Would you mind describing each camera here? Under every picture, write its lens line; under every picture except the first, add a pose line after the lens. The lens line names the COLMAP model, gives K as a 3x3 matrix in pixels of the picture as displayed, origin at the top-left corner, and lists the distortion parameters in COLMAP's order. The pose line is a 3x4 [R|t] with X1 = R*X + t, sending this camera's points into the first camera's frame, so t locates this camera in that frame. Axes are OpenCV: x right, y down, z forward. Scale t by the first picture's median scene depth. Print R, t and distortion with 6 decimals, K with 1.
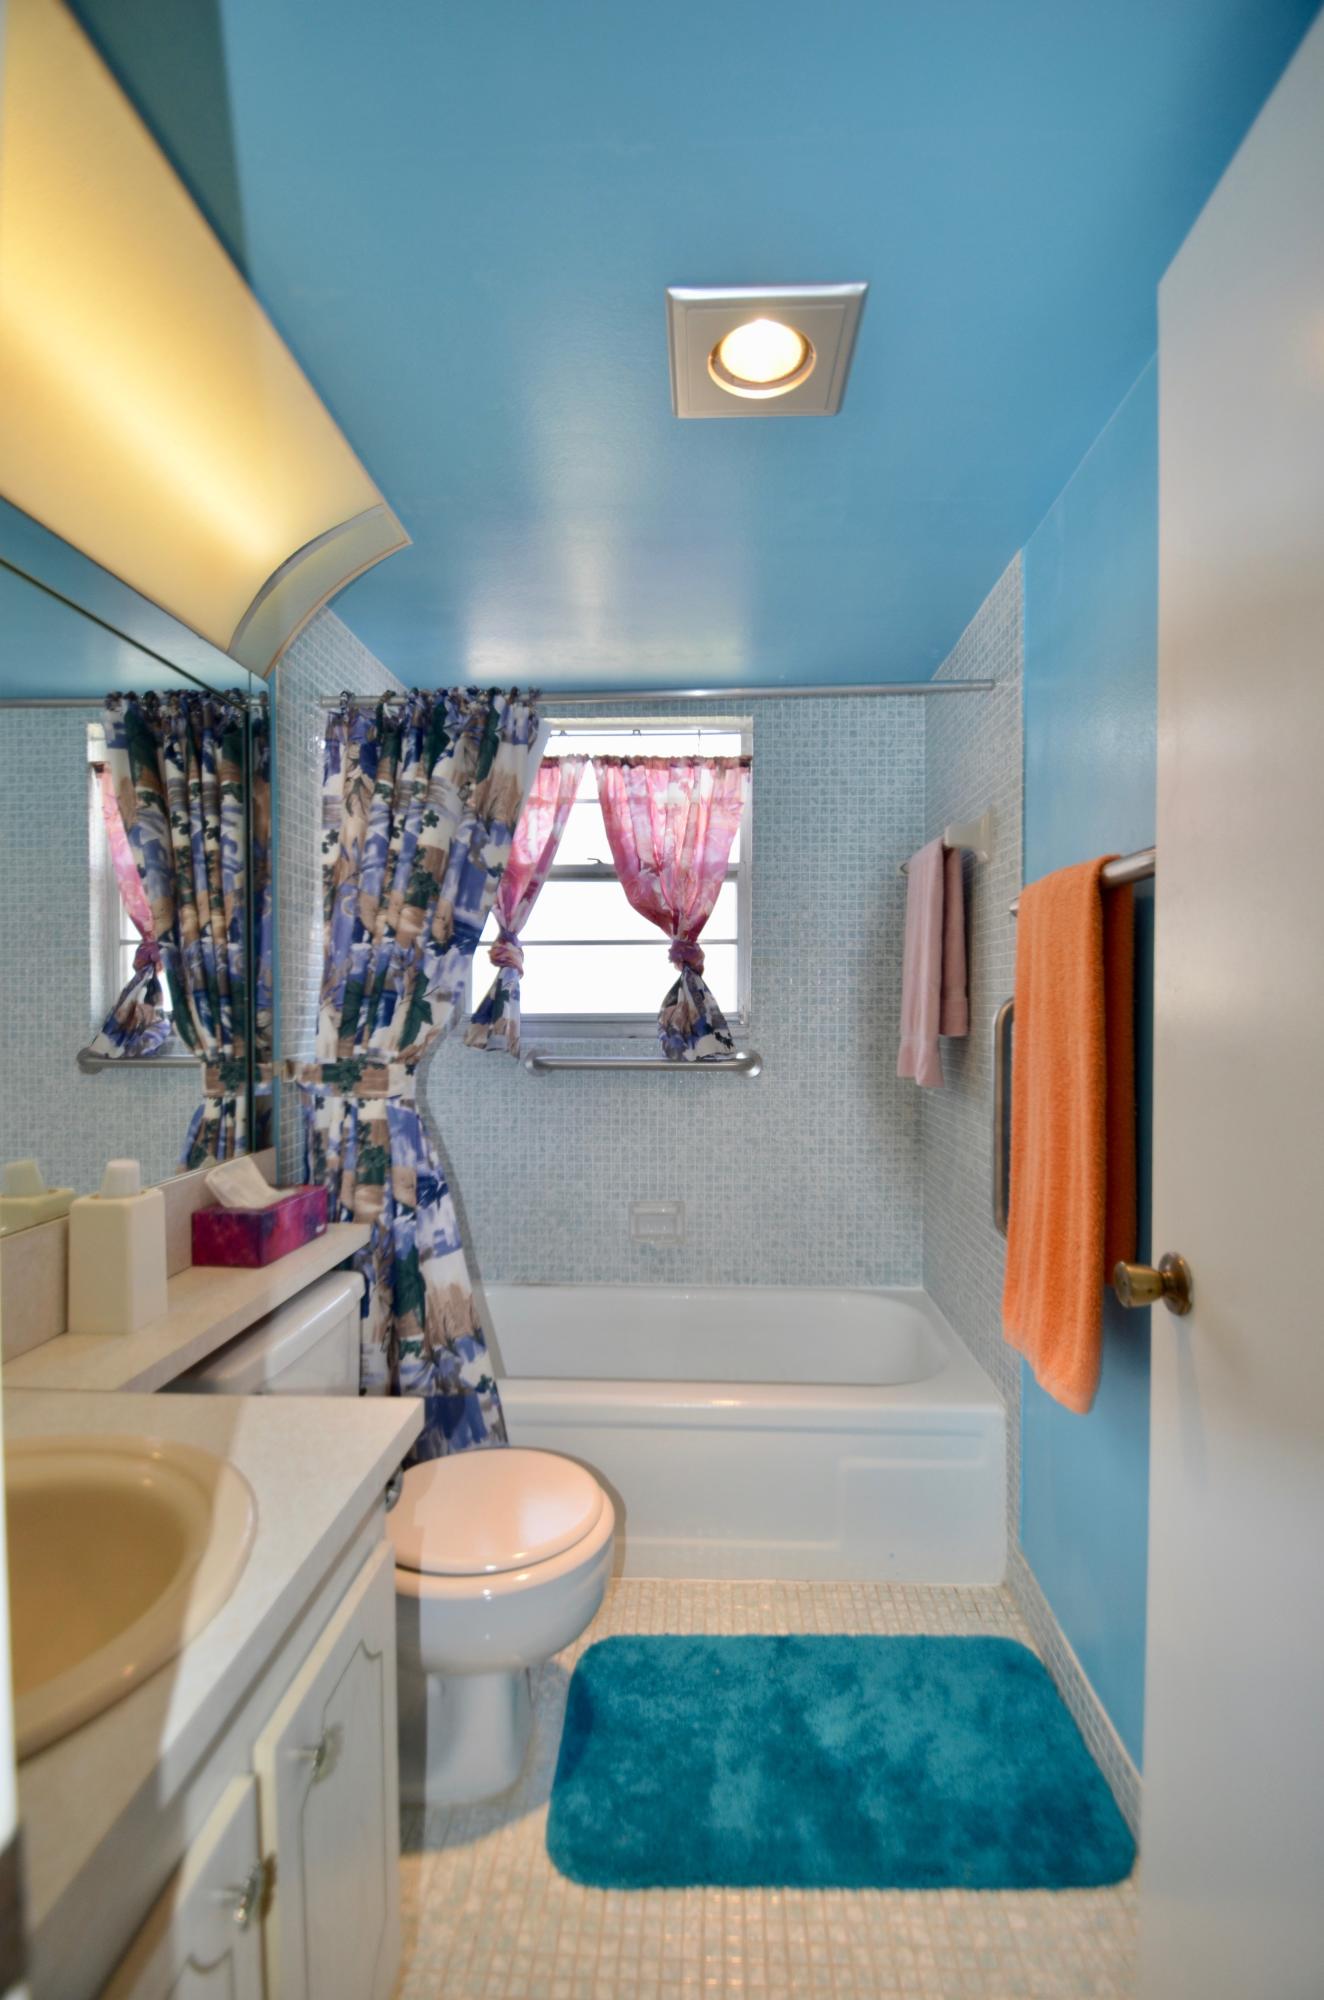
lens RADIAL K [[910.9, 0, 658.0], [0, 910.9, 1027.7], [0, 0, 1]] dist [0.017216, -0.020517]
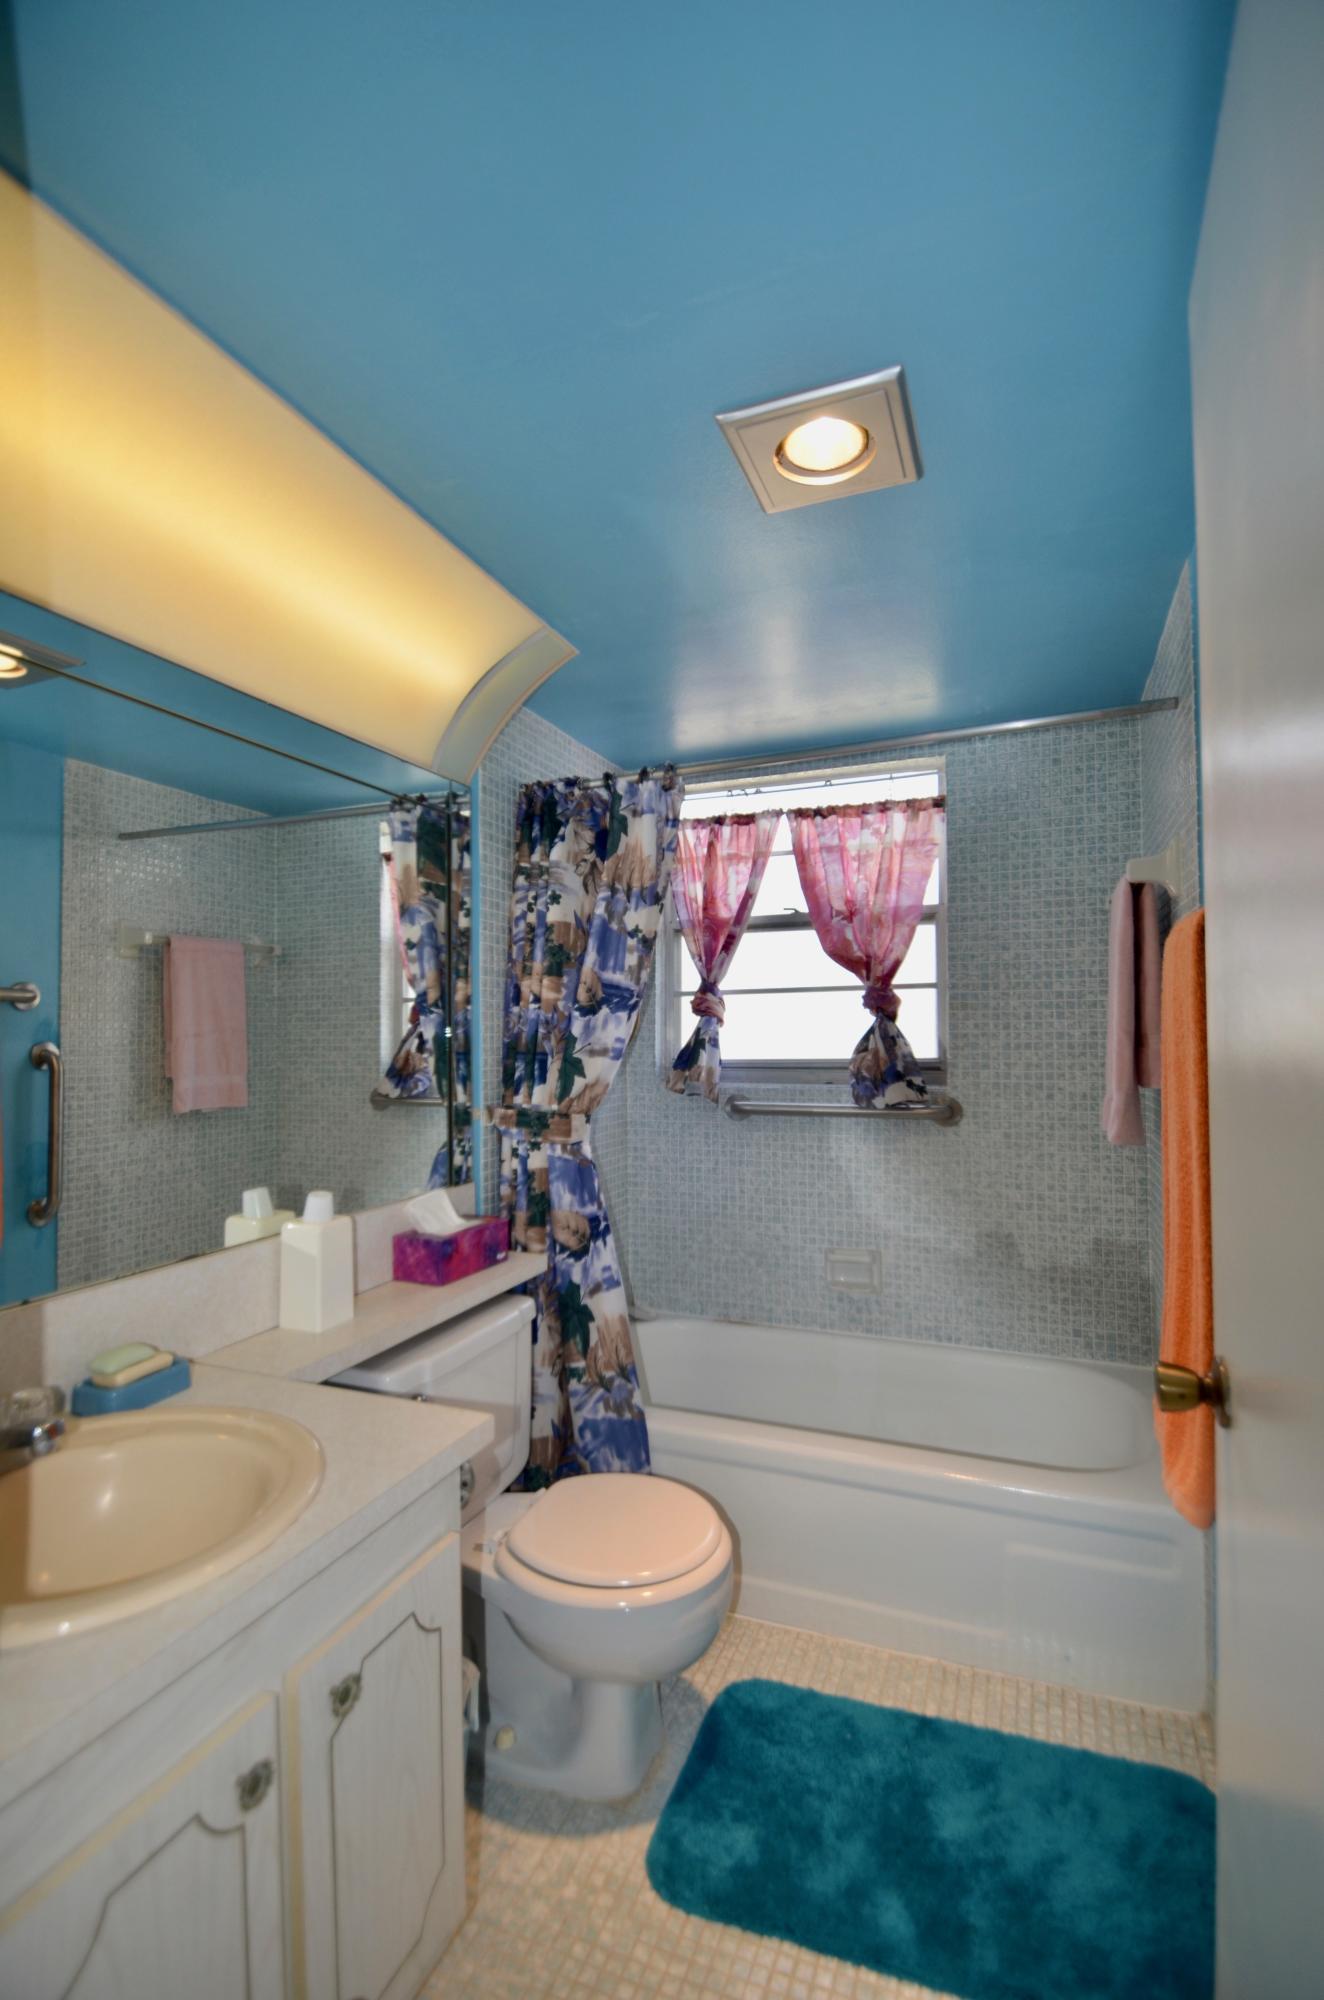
lens RADIAL K [[910.9, 0, 658.0], [0, 910.9, 1027.7], [0, 0, 1]] dist [0.017216, -0.020517]
pose [[0.942860, -0.014203, -0.332886, 0.134367], [0.003180, 0.999429, -0.033635, -0.018000], [0.333173, 0.030655, 0.942367, -0.013900]]
